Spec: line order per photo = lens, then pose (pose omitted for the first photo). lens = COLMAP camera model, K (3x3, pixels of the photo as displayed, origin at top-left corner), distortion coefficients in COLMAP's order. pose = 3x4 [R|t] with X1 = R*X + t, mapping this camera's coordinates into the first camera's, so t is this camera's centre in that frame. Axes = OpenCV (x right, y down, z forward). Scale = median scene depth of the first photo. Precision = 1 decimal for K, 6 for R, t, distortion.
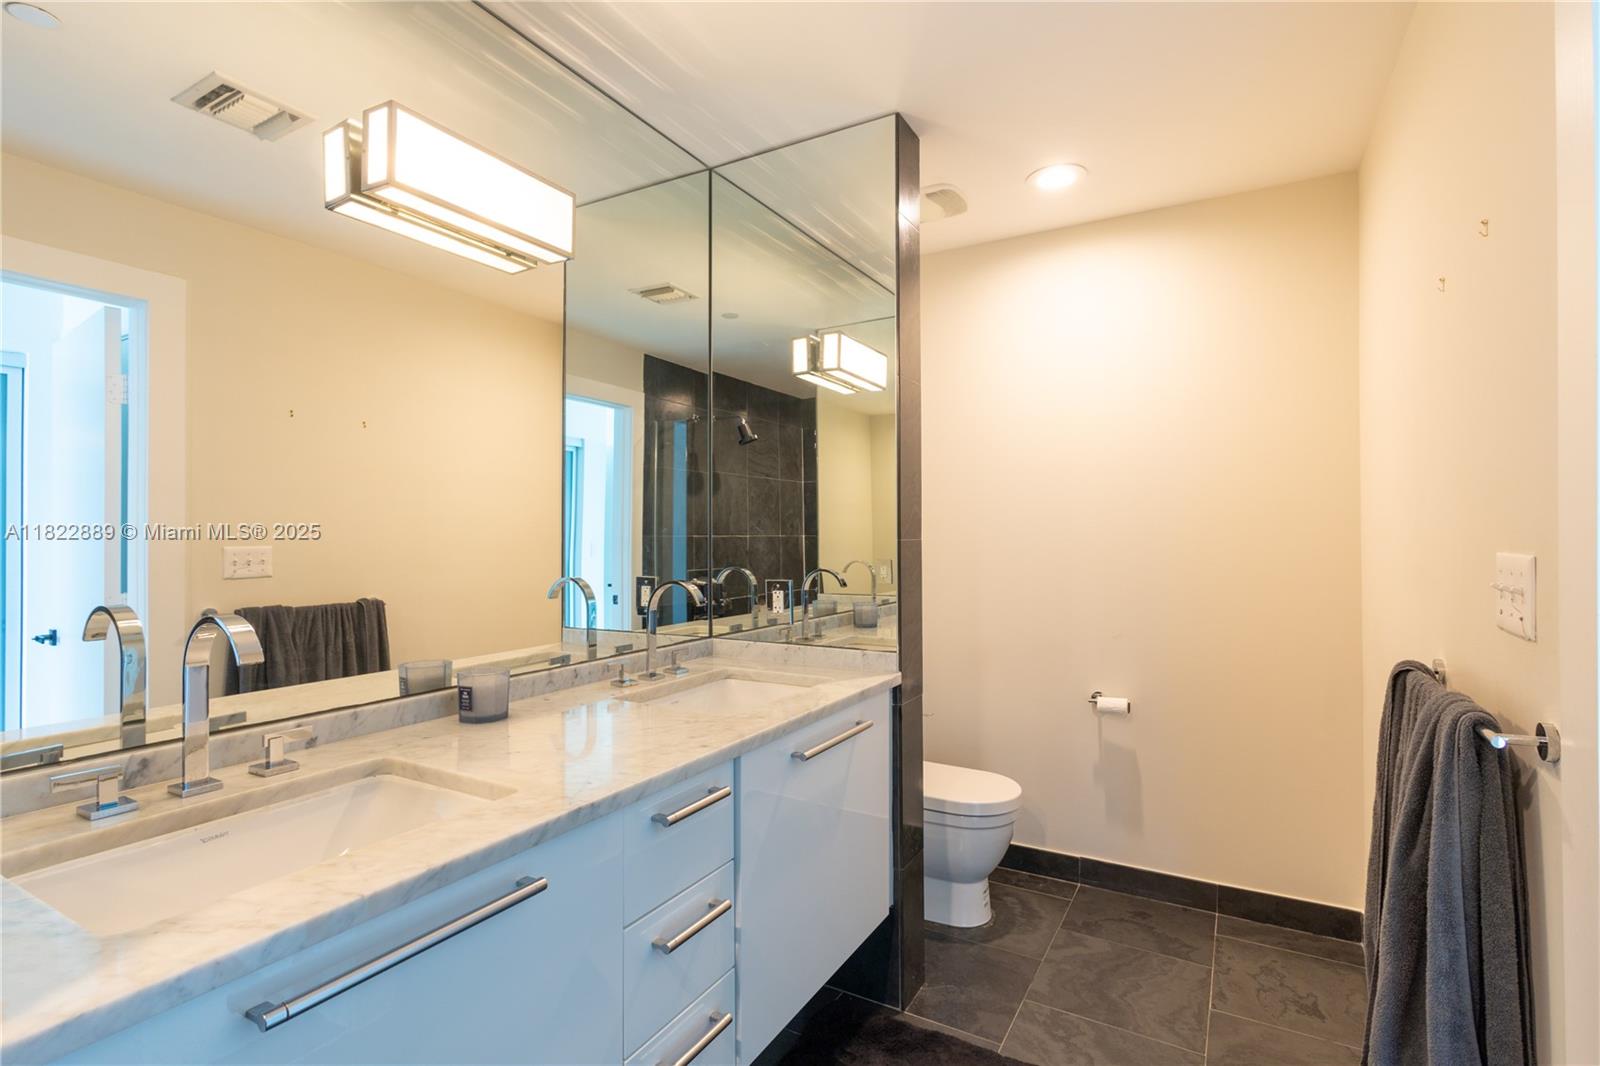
lens RADIAL K [[740.0, 0, 807.2], [0, 740.0, 531.7], [0, 0, 1]] dist [0.000084, 0.000624]
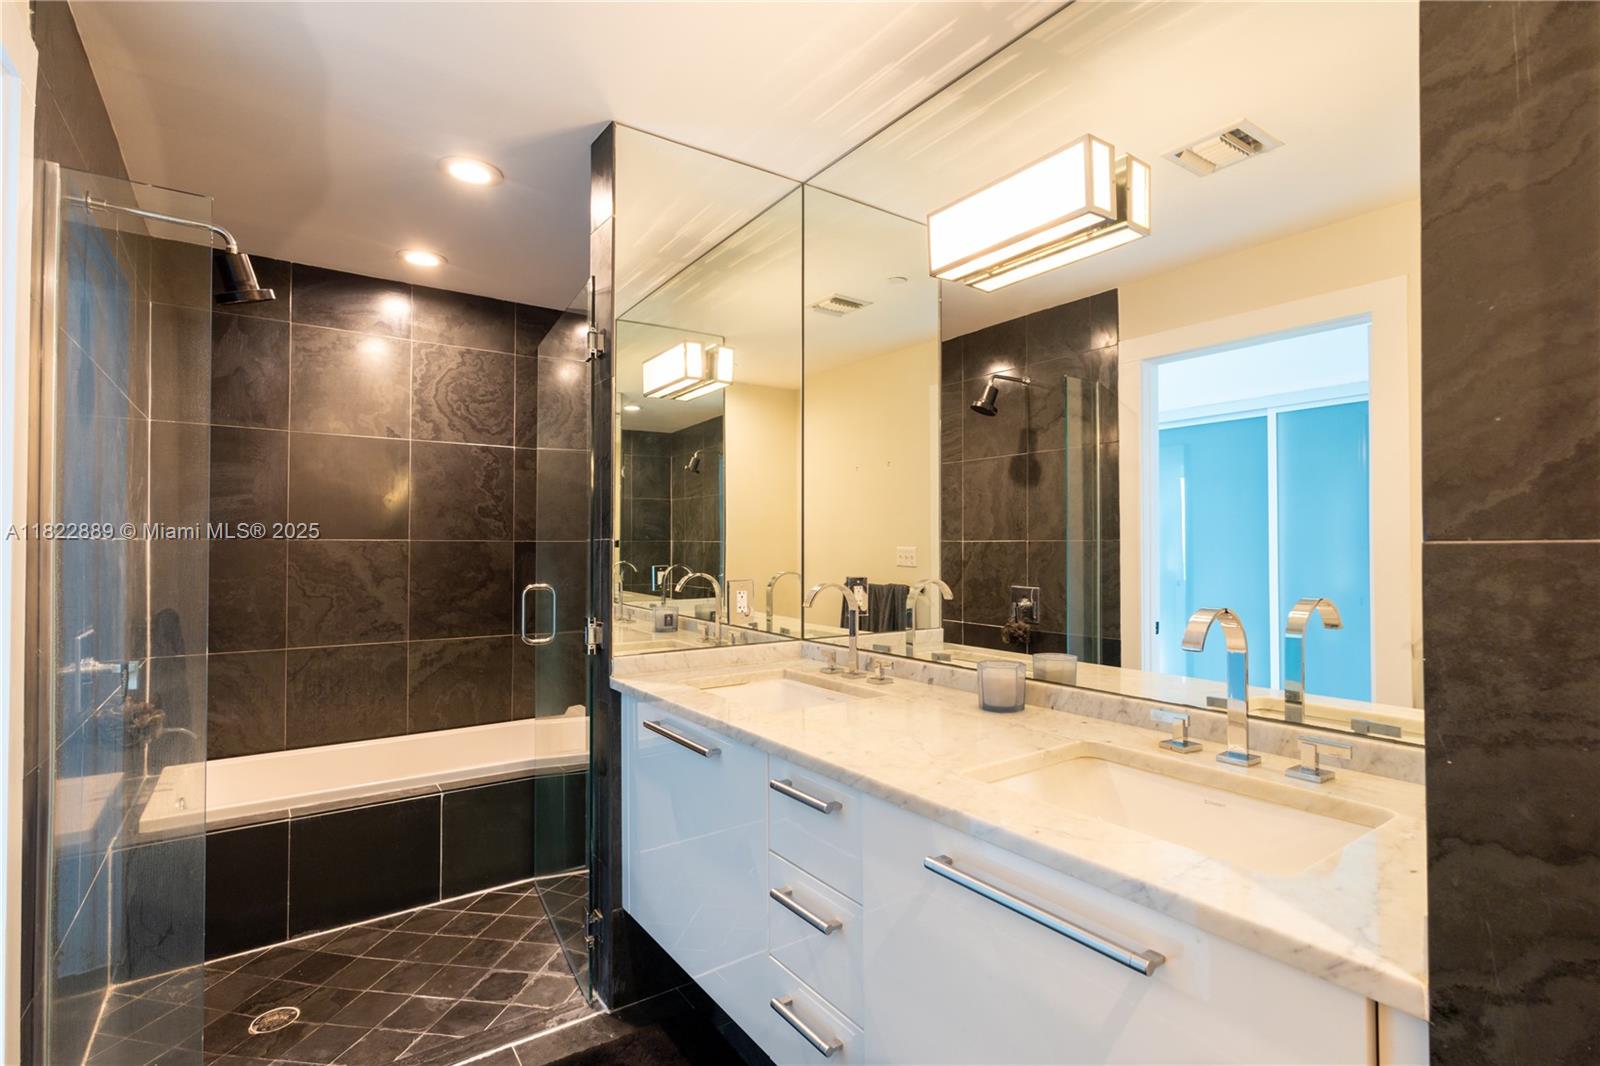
lens RADIAL K [[769.5, 0, 822.0], [0, 769.5, 531.7], [0, 0, 1]] dist [-0.000426, 0.000069]
pose [[-0.406113, -0.011097, -0.913756, 0.488448], [0.013937, 0.999735, -0.018335, 0.008223], [0.913717, -0.020181, -0.405850, 0.856726]]
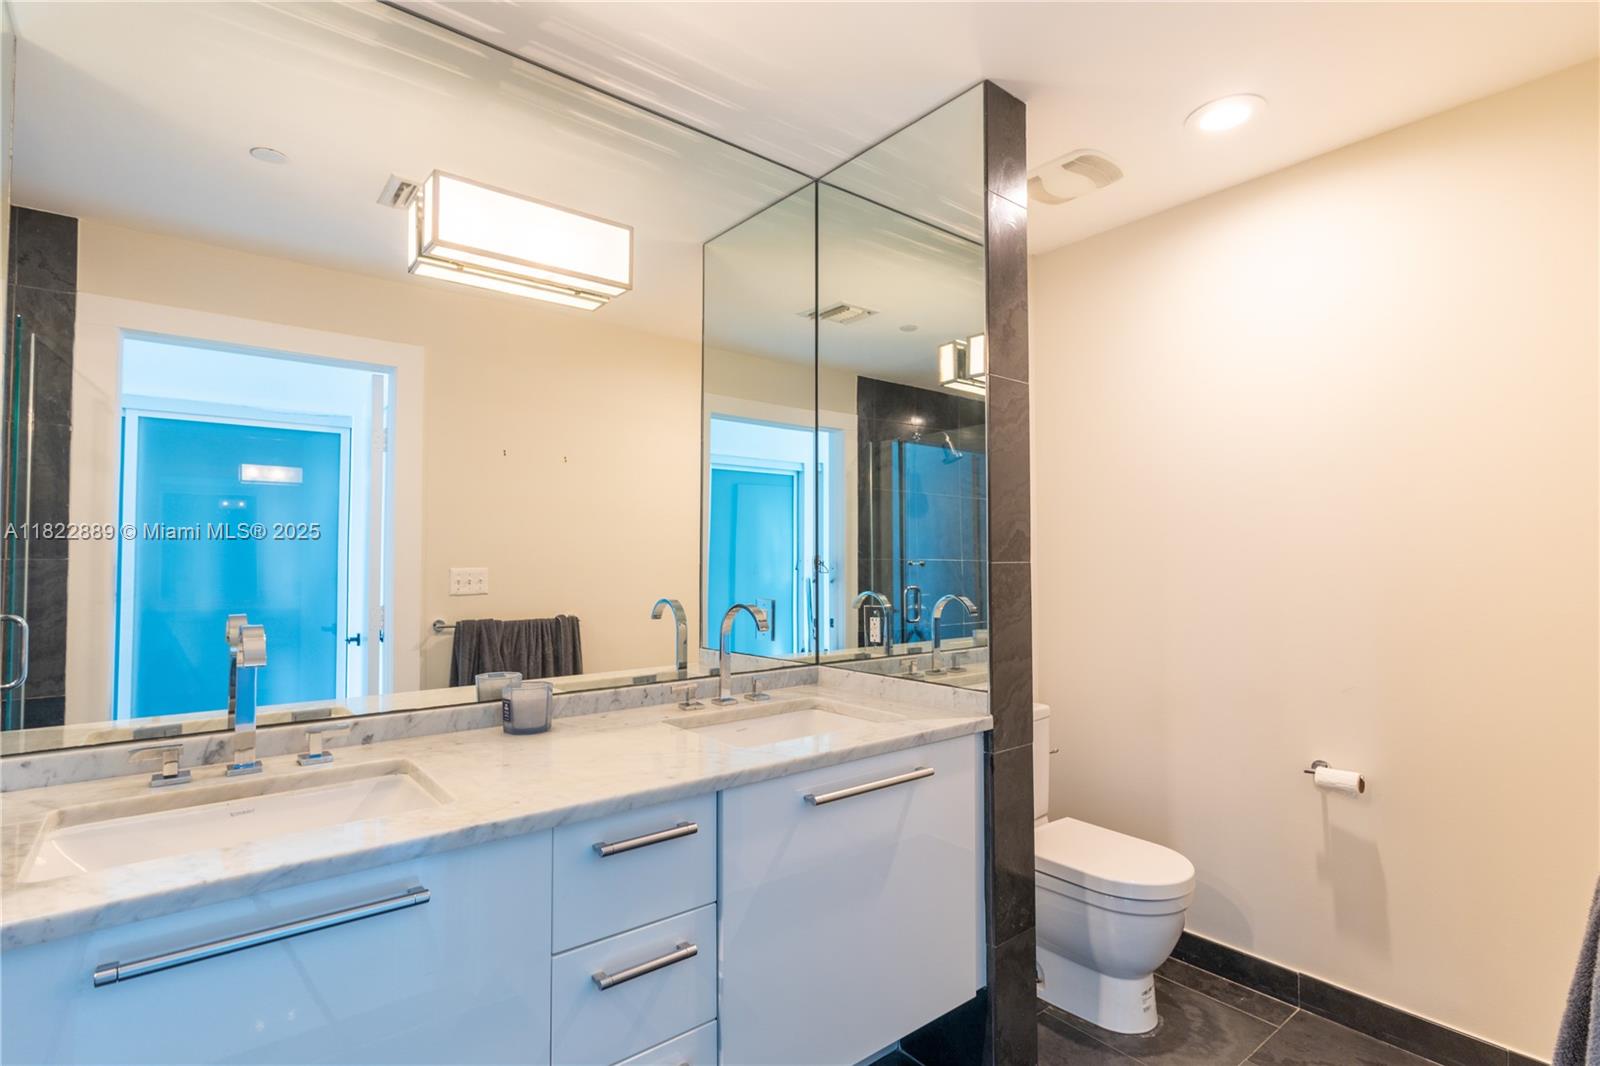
lens RADIAL K [[759.2, 0, 797.7], [0, 759.2, 535.8], [0, 0, 1]] dist [0.000109, 0.001803]
pose [[0.935812, -0.010926, -0.352329, 0.218405], [0.002053, 0.999672, -0.025546, 0.001682], [0.352493, 0.023183, 0.935527, 0.079823]]
